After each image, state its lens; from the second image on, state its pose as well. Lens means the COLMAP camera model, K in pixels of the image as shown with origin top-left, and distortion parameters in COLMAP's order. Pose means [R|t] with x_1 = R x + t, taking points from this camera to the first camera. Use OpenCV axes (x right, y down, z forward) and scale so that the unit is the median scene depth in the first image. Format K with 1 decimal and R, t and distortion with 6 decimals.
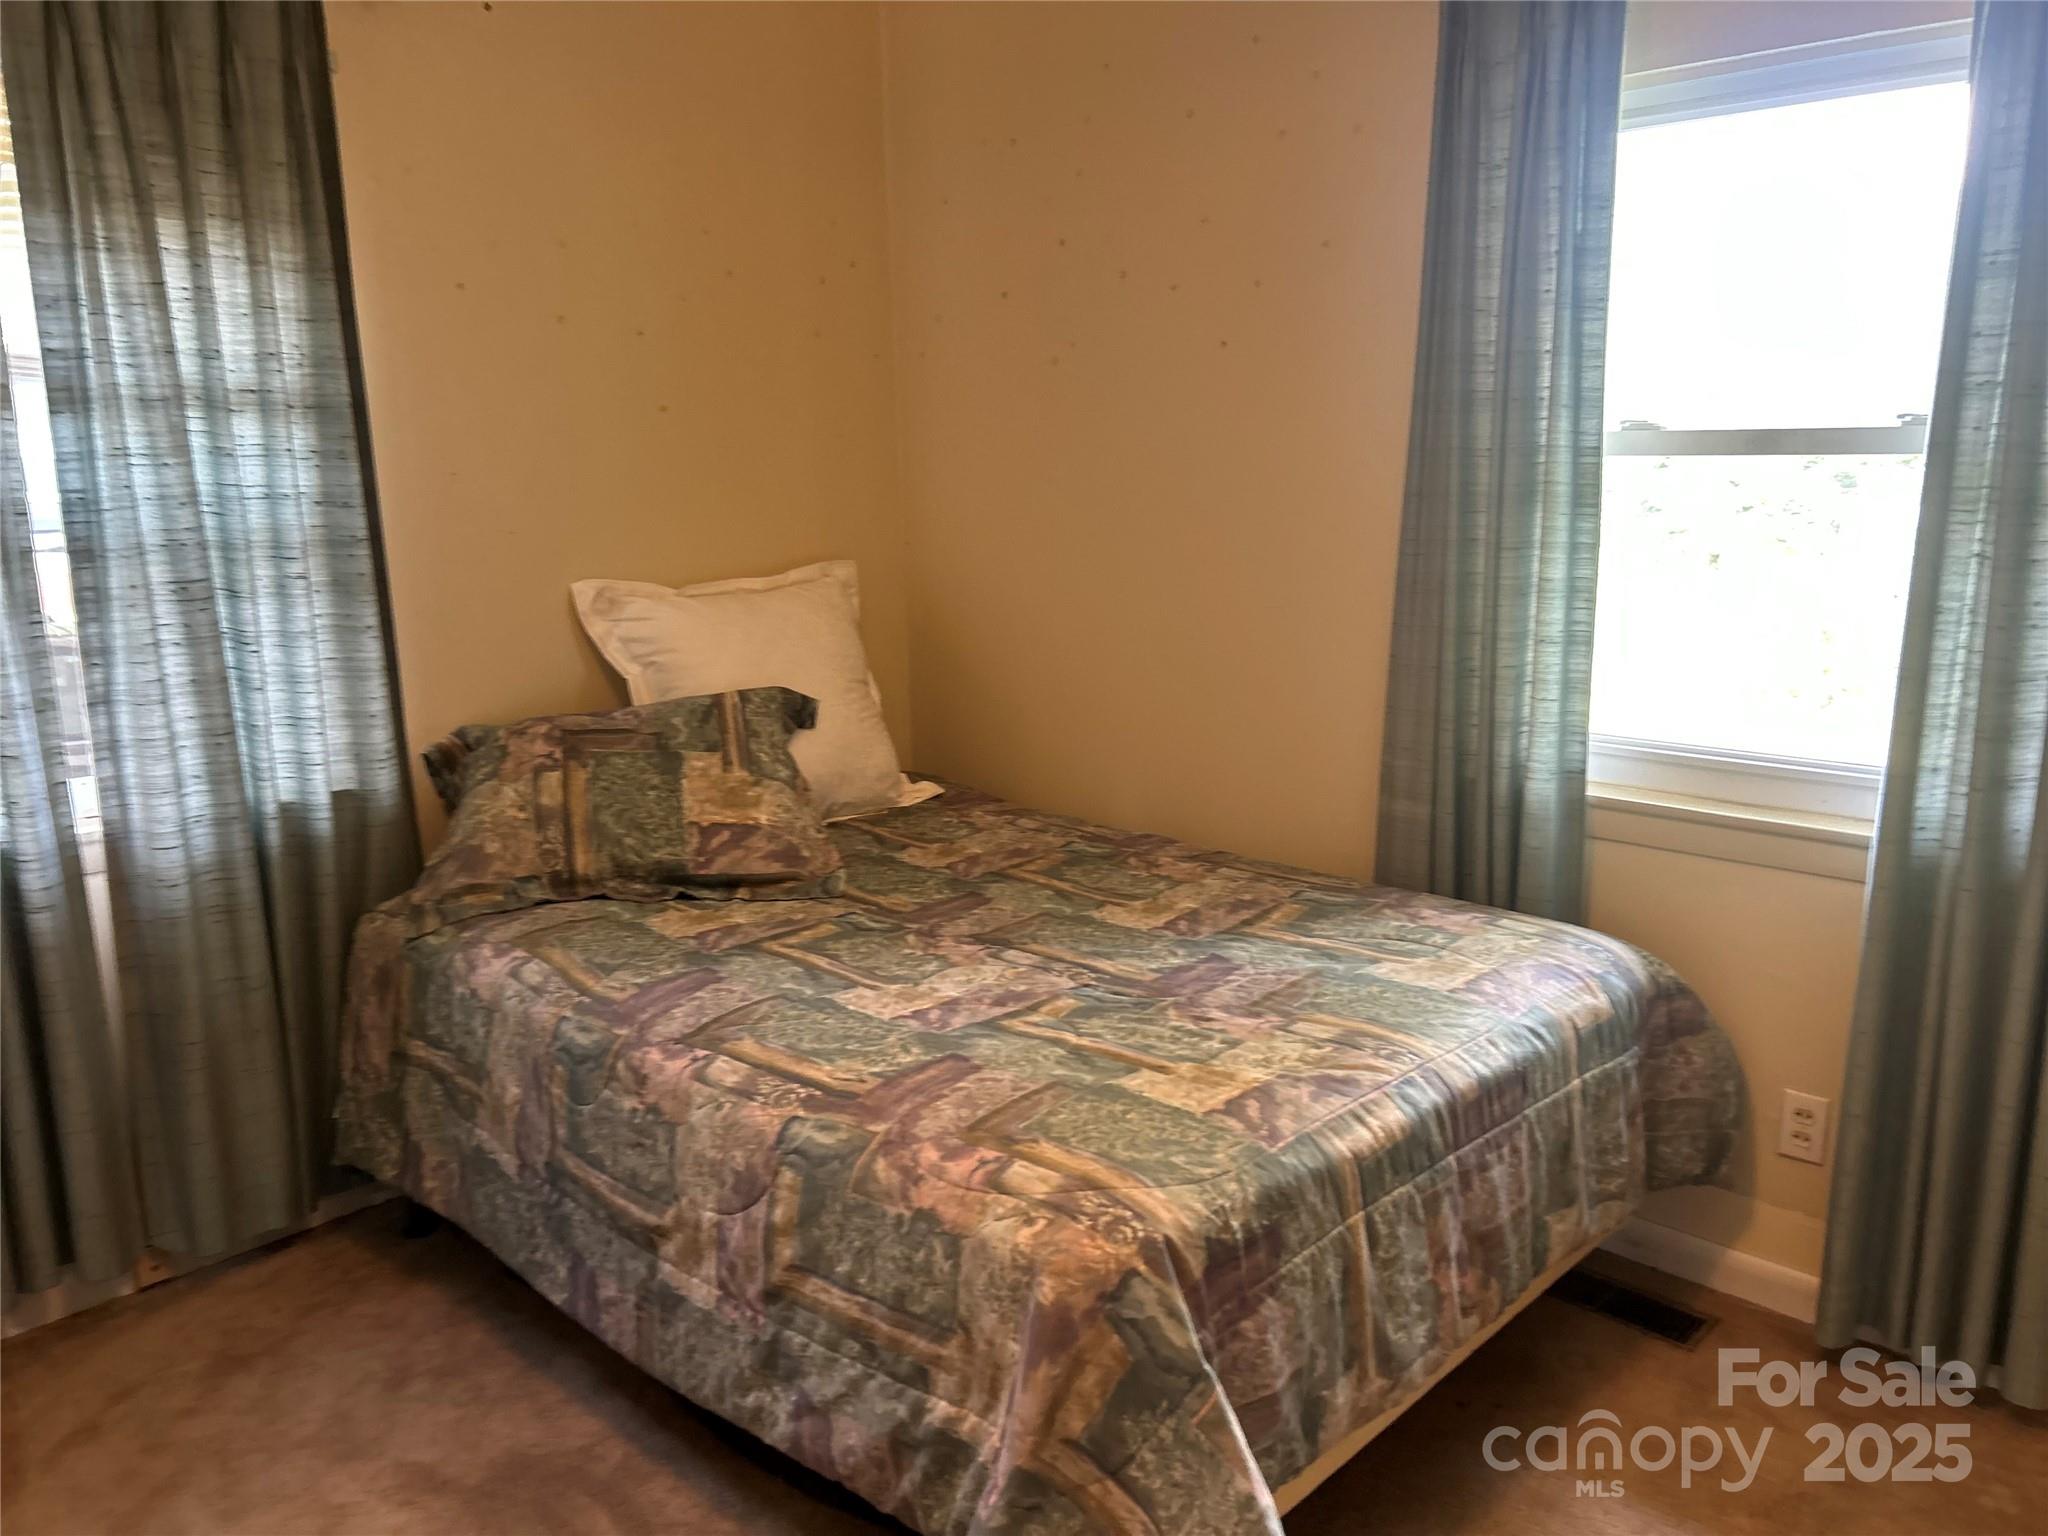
lens RADIAL K [[1544.3, 0, 1023.5], [0, 1544.3, 777.0], [0, 0, 1]] dist [0.055238, -0.065728]
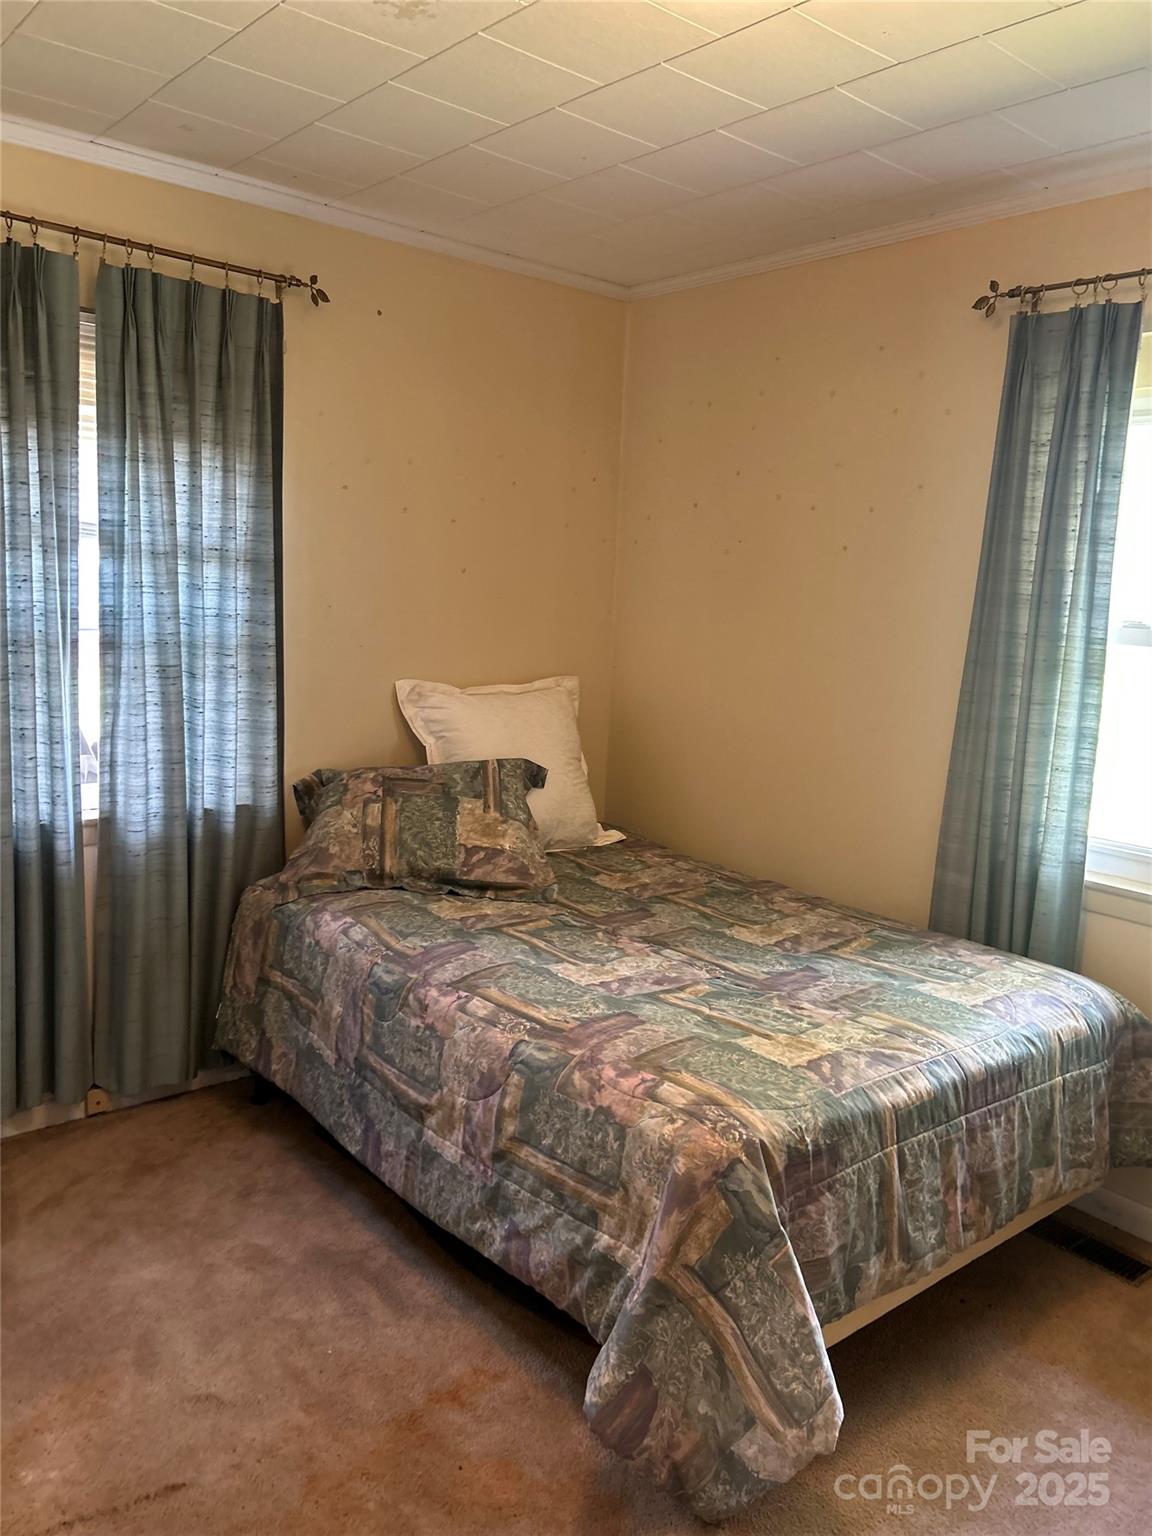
lens RADIAL K [[1158.2, 0, 542.9], [0, 1158.2, 750.1], [0, 0, 1]] dist [0.055238, -0.065728]
pose [[0.990035, 0.076163, -0.118445, -0.009507], [-0.083851, 0.994589, -0.061338, 0.000718], [0.113132, 0.070658, 0.991064, -0.129017]]
